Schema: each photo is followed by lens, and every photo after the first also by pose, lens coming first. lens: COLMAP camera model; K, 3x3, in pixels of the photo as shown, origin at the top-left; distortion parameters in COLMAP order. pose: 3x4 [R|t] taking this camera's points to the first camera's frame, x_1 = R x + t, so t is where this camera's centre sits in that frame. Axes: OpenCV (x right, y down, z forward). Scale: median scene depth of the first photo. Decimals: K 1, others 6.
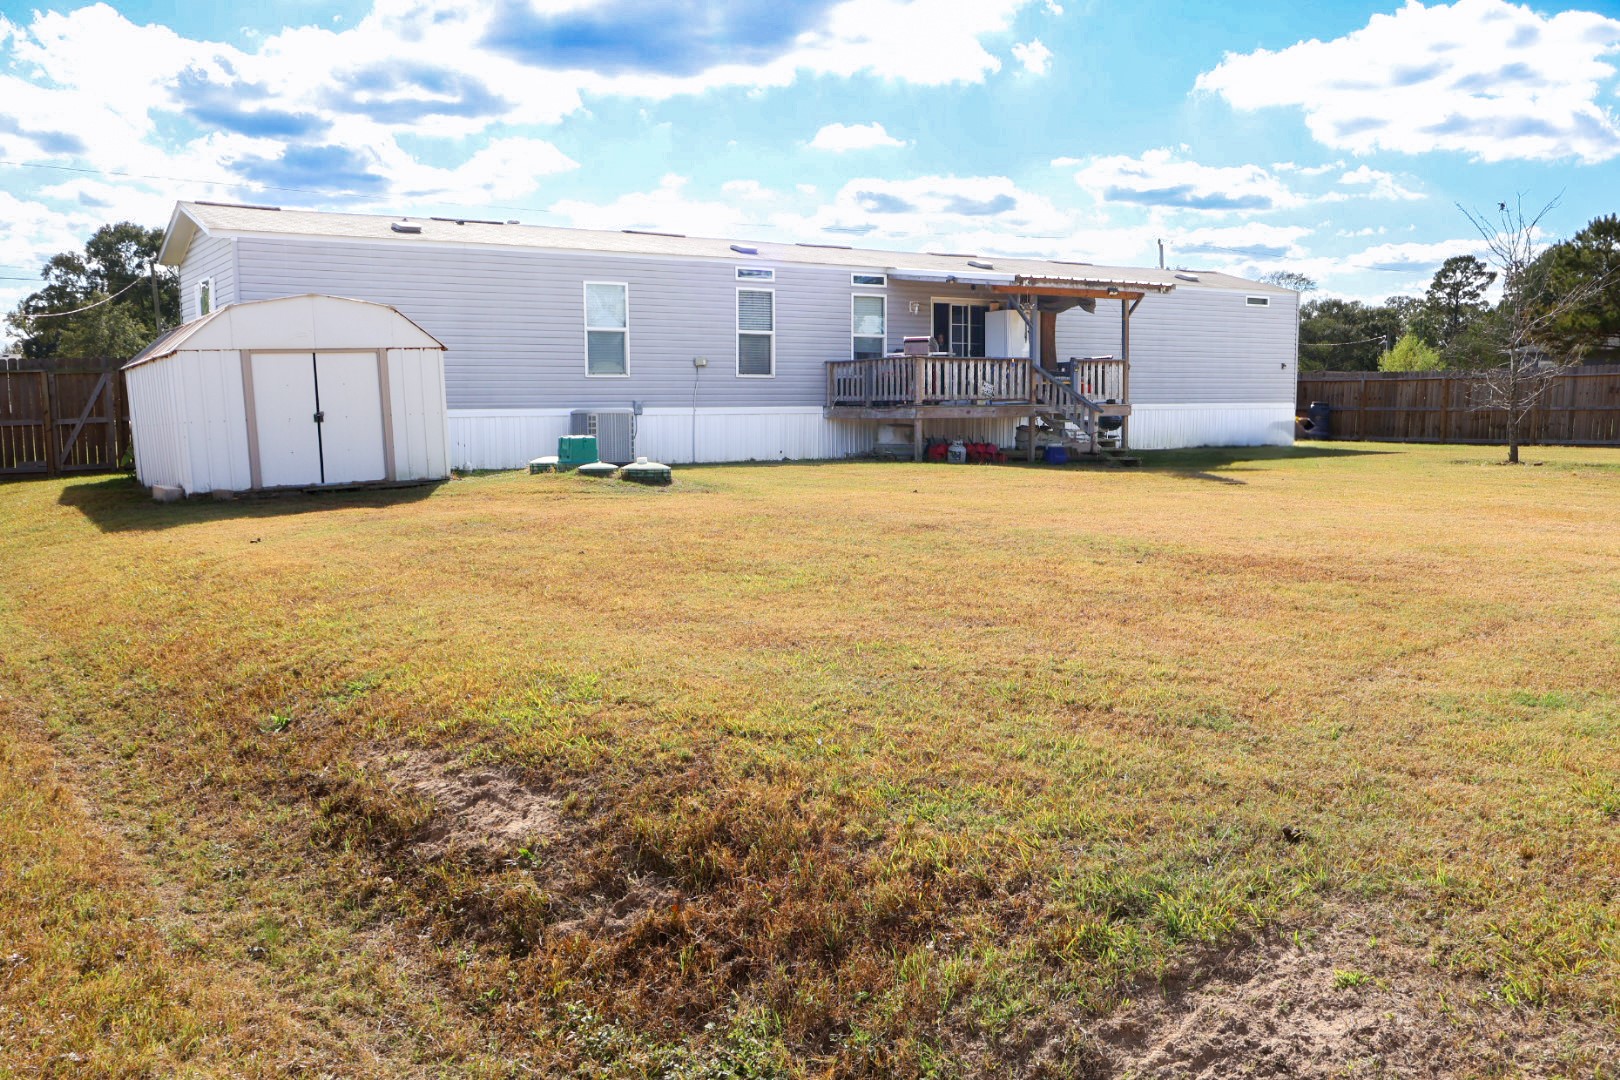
lens RADIAL K [[1353.6, 0, 811.6], [0, 1353.6, 540.4], [0, 0, 1]] dist [0.007089, -0.008500]
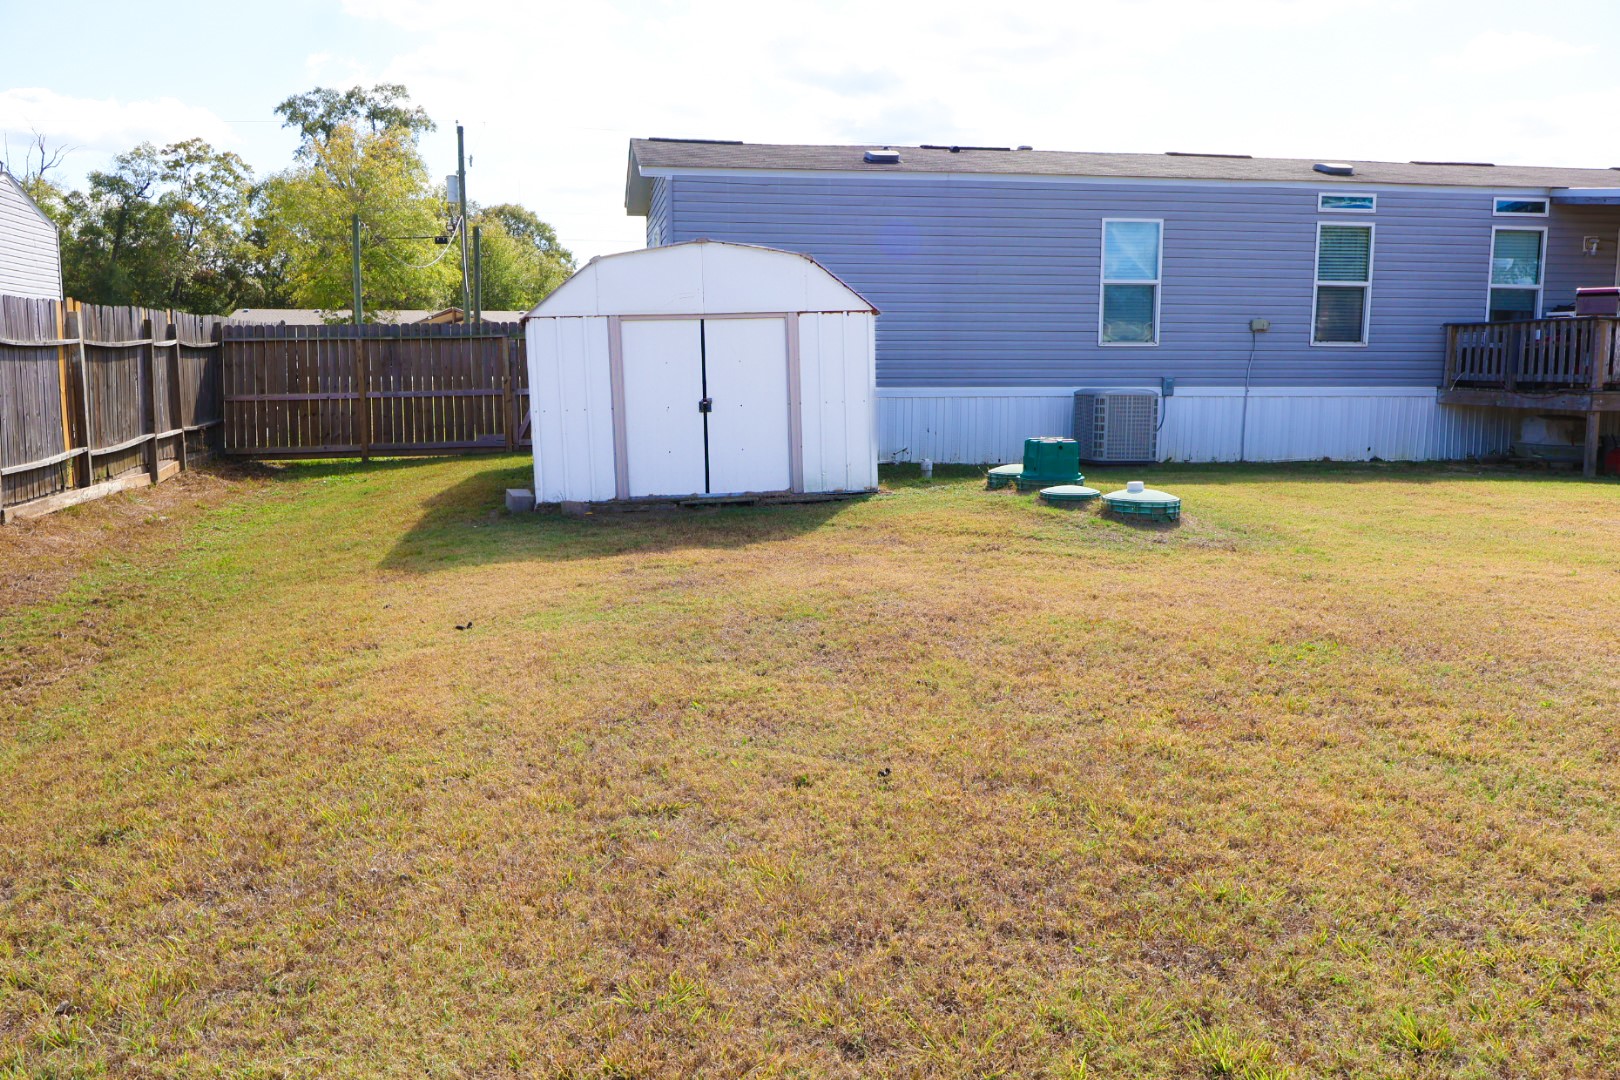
lens RADIAL K [[1353.6, 0, 813.0], [0, 1353.6, 540.4], [0, 0, 1]] dist [0.007089, -0.008500]
pose [[0.916607, 0.062917, -0.394807, -0.006373], [-0.049840, 0.997818, 0.043303, -0.035387], [0.396670, -0.020015, 0.917743, 0.228799]]
